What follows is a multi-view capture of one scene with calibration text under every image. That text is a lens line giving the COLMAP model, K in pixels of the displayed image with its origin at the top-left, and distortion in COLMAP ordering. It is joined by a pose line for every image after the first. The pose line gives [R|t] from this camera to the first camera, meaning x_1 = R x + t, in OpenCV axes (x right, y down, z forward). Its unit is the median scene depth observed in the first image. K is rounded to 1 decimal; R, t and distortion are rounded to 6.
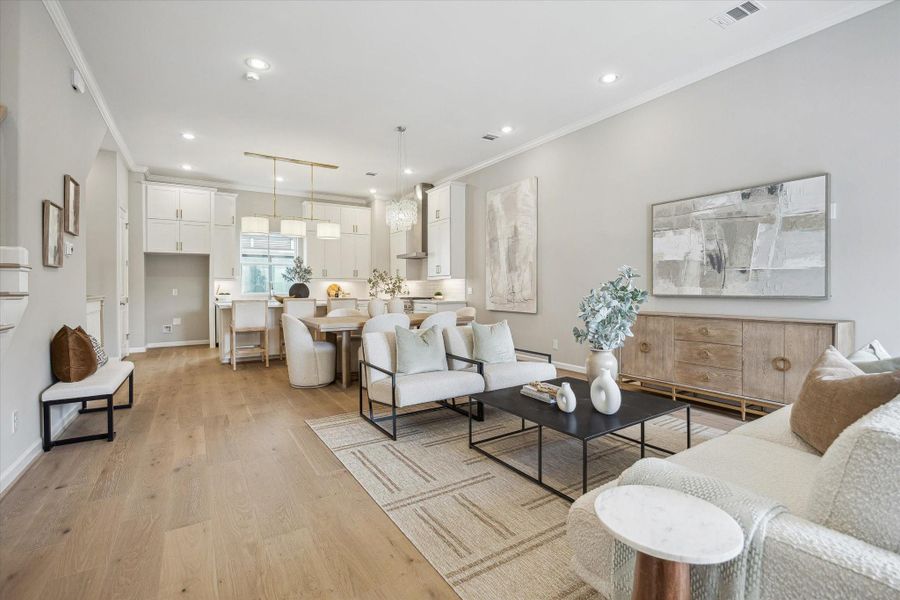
lens RADIAL K [[404.0, 0, 454.7], [0, 404.0, 290.8], [0, 0, 1]] dist [-0.015603, 0.001429]
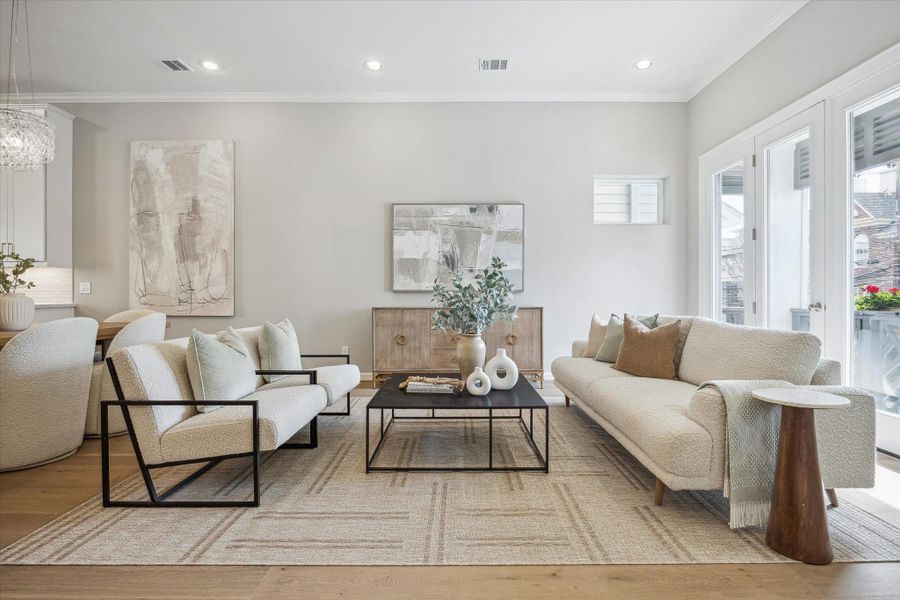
lens RADIAL K [[440.1, 0, 450.0], [0, 440.1, 299.1], [0, 0, 1]] dist [-0.011627, 0.002178]
pose [[0.549225, -0.001042, 0.835674, -0.454636], [0.002423, 0.999997, -0.000346, 0.039955], [-0.835671, 0.002215, 0.549226, 0.305306]]
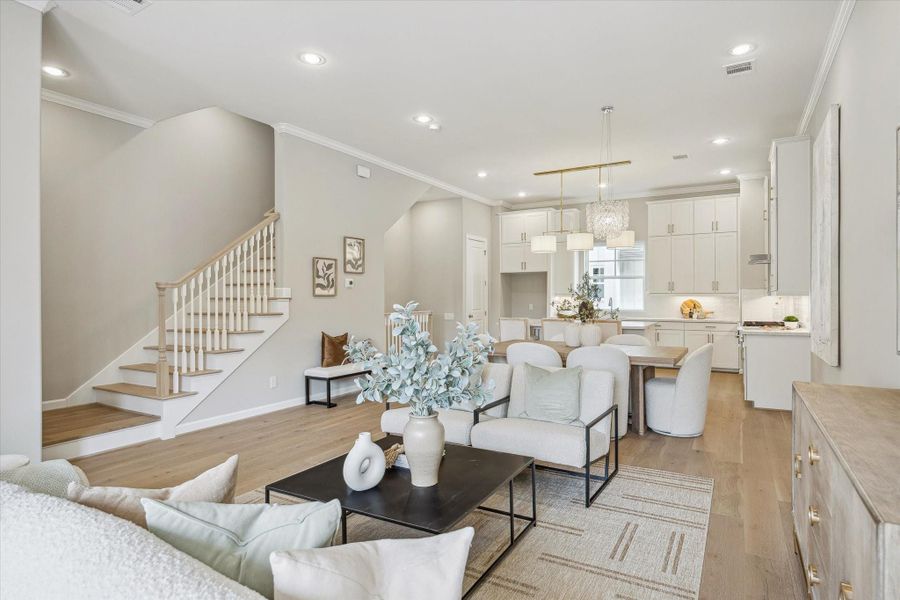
lens RADIAL K [[468.2, 0, 452.3], [0, 468.2, 295.0], [0, 0, 1]] dist [-0.009956, 0.000218]
pose [[0.465484, 0.001796, -0.885054, 0.794978], [-0.009355, 0.999952, -0.002891, -0.051992], [0.885007, 0.009625, 0.465479, 0.470957]]
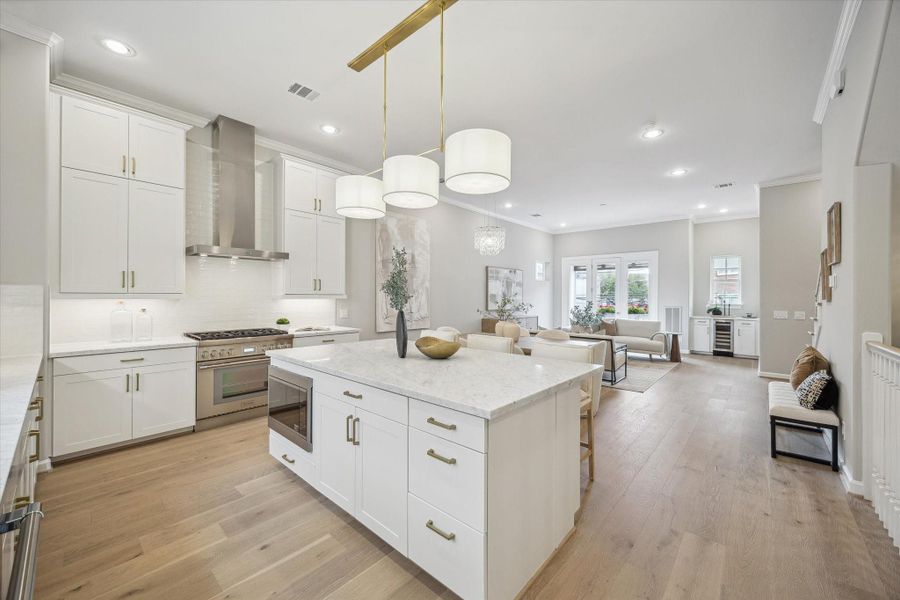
lens RADIAL K [[365.0, 0, 446.0], [0, 365.0, 294.2], [0, 0, 1]] dist [0.001419, -0.000051]
pose [[-0.275160, 0.009330, 0.961353, -1.512503], [0.005211, 0.999953, -0.008213, -0.067251], [-0.961384, 0.002750, -0.275196, 2.082515]]
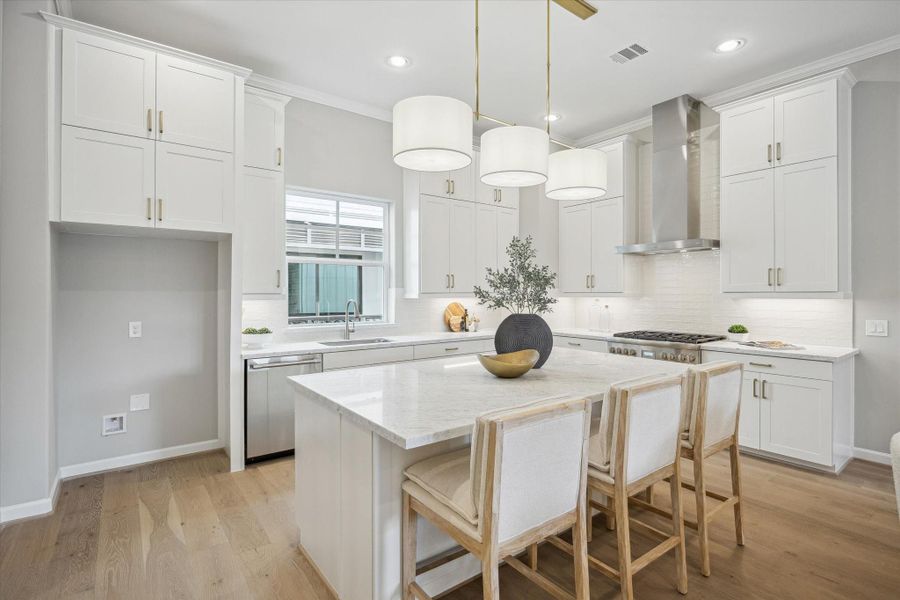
lens RADIAL K [[440.1, 0, 451.5], [0, 440.1, 295.5], [0, 0, 1]] dist [-0.011627, 0.002178]
pose [[0.995854, 0.004373, 0.090866, -0.942187], [-0.003785, 0.999971, -0.006636, -0.061729], [-0.090892, 0.006264, 0.995841, 1.200722]]
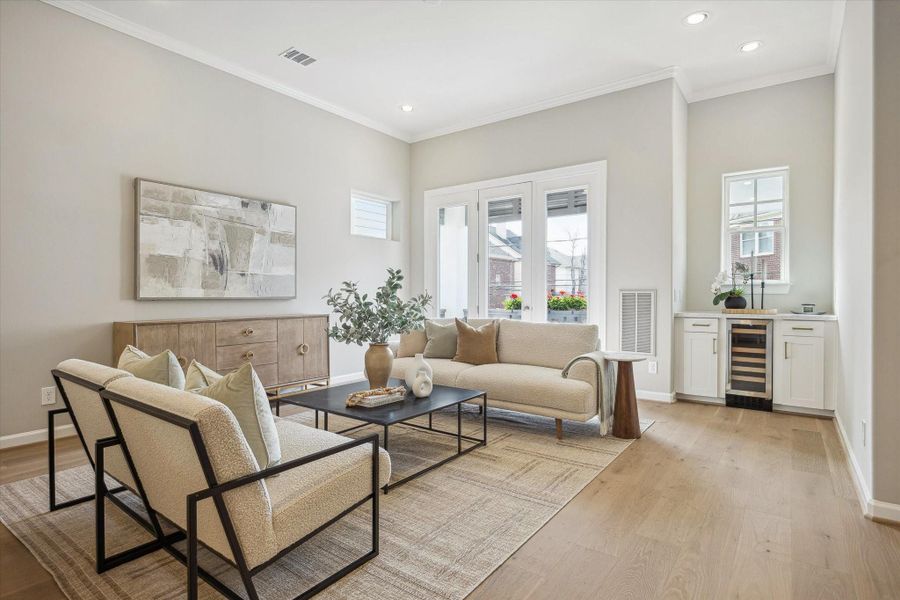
lens RADIAL K [[468.2, 0, 452.6], [0, 468.2, 299.8], [0, 0, 1]] dist [-0.009956, 0.000218]
pose [[-0.355040, -0.000859, 0.934851, -0.638280], [0.010842, 0.999929, 0.005036, 0.018203], [-0.934788, 0.011924, -0.355006, 0.919765]]
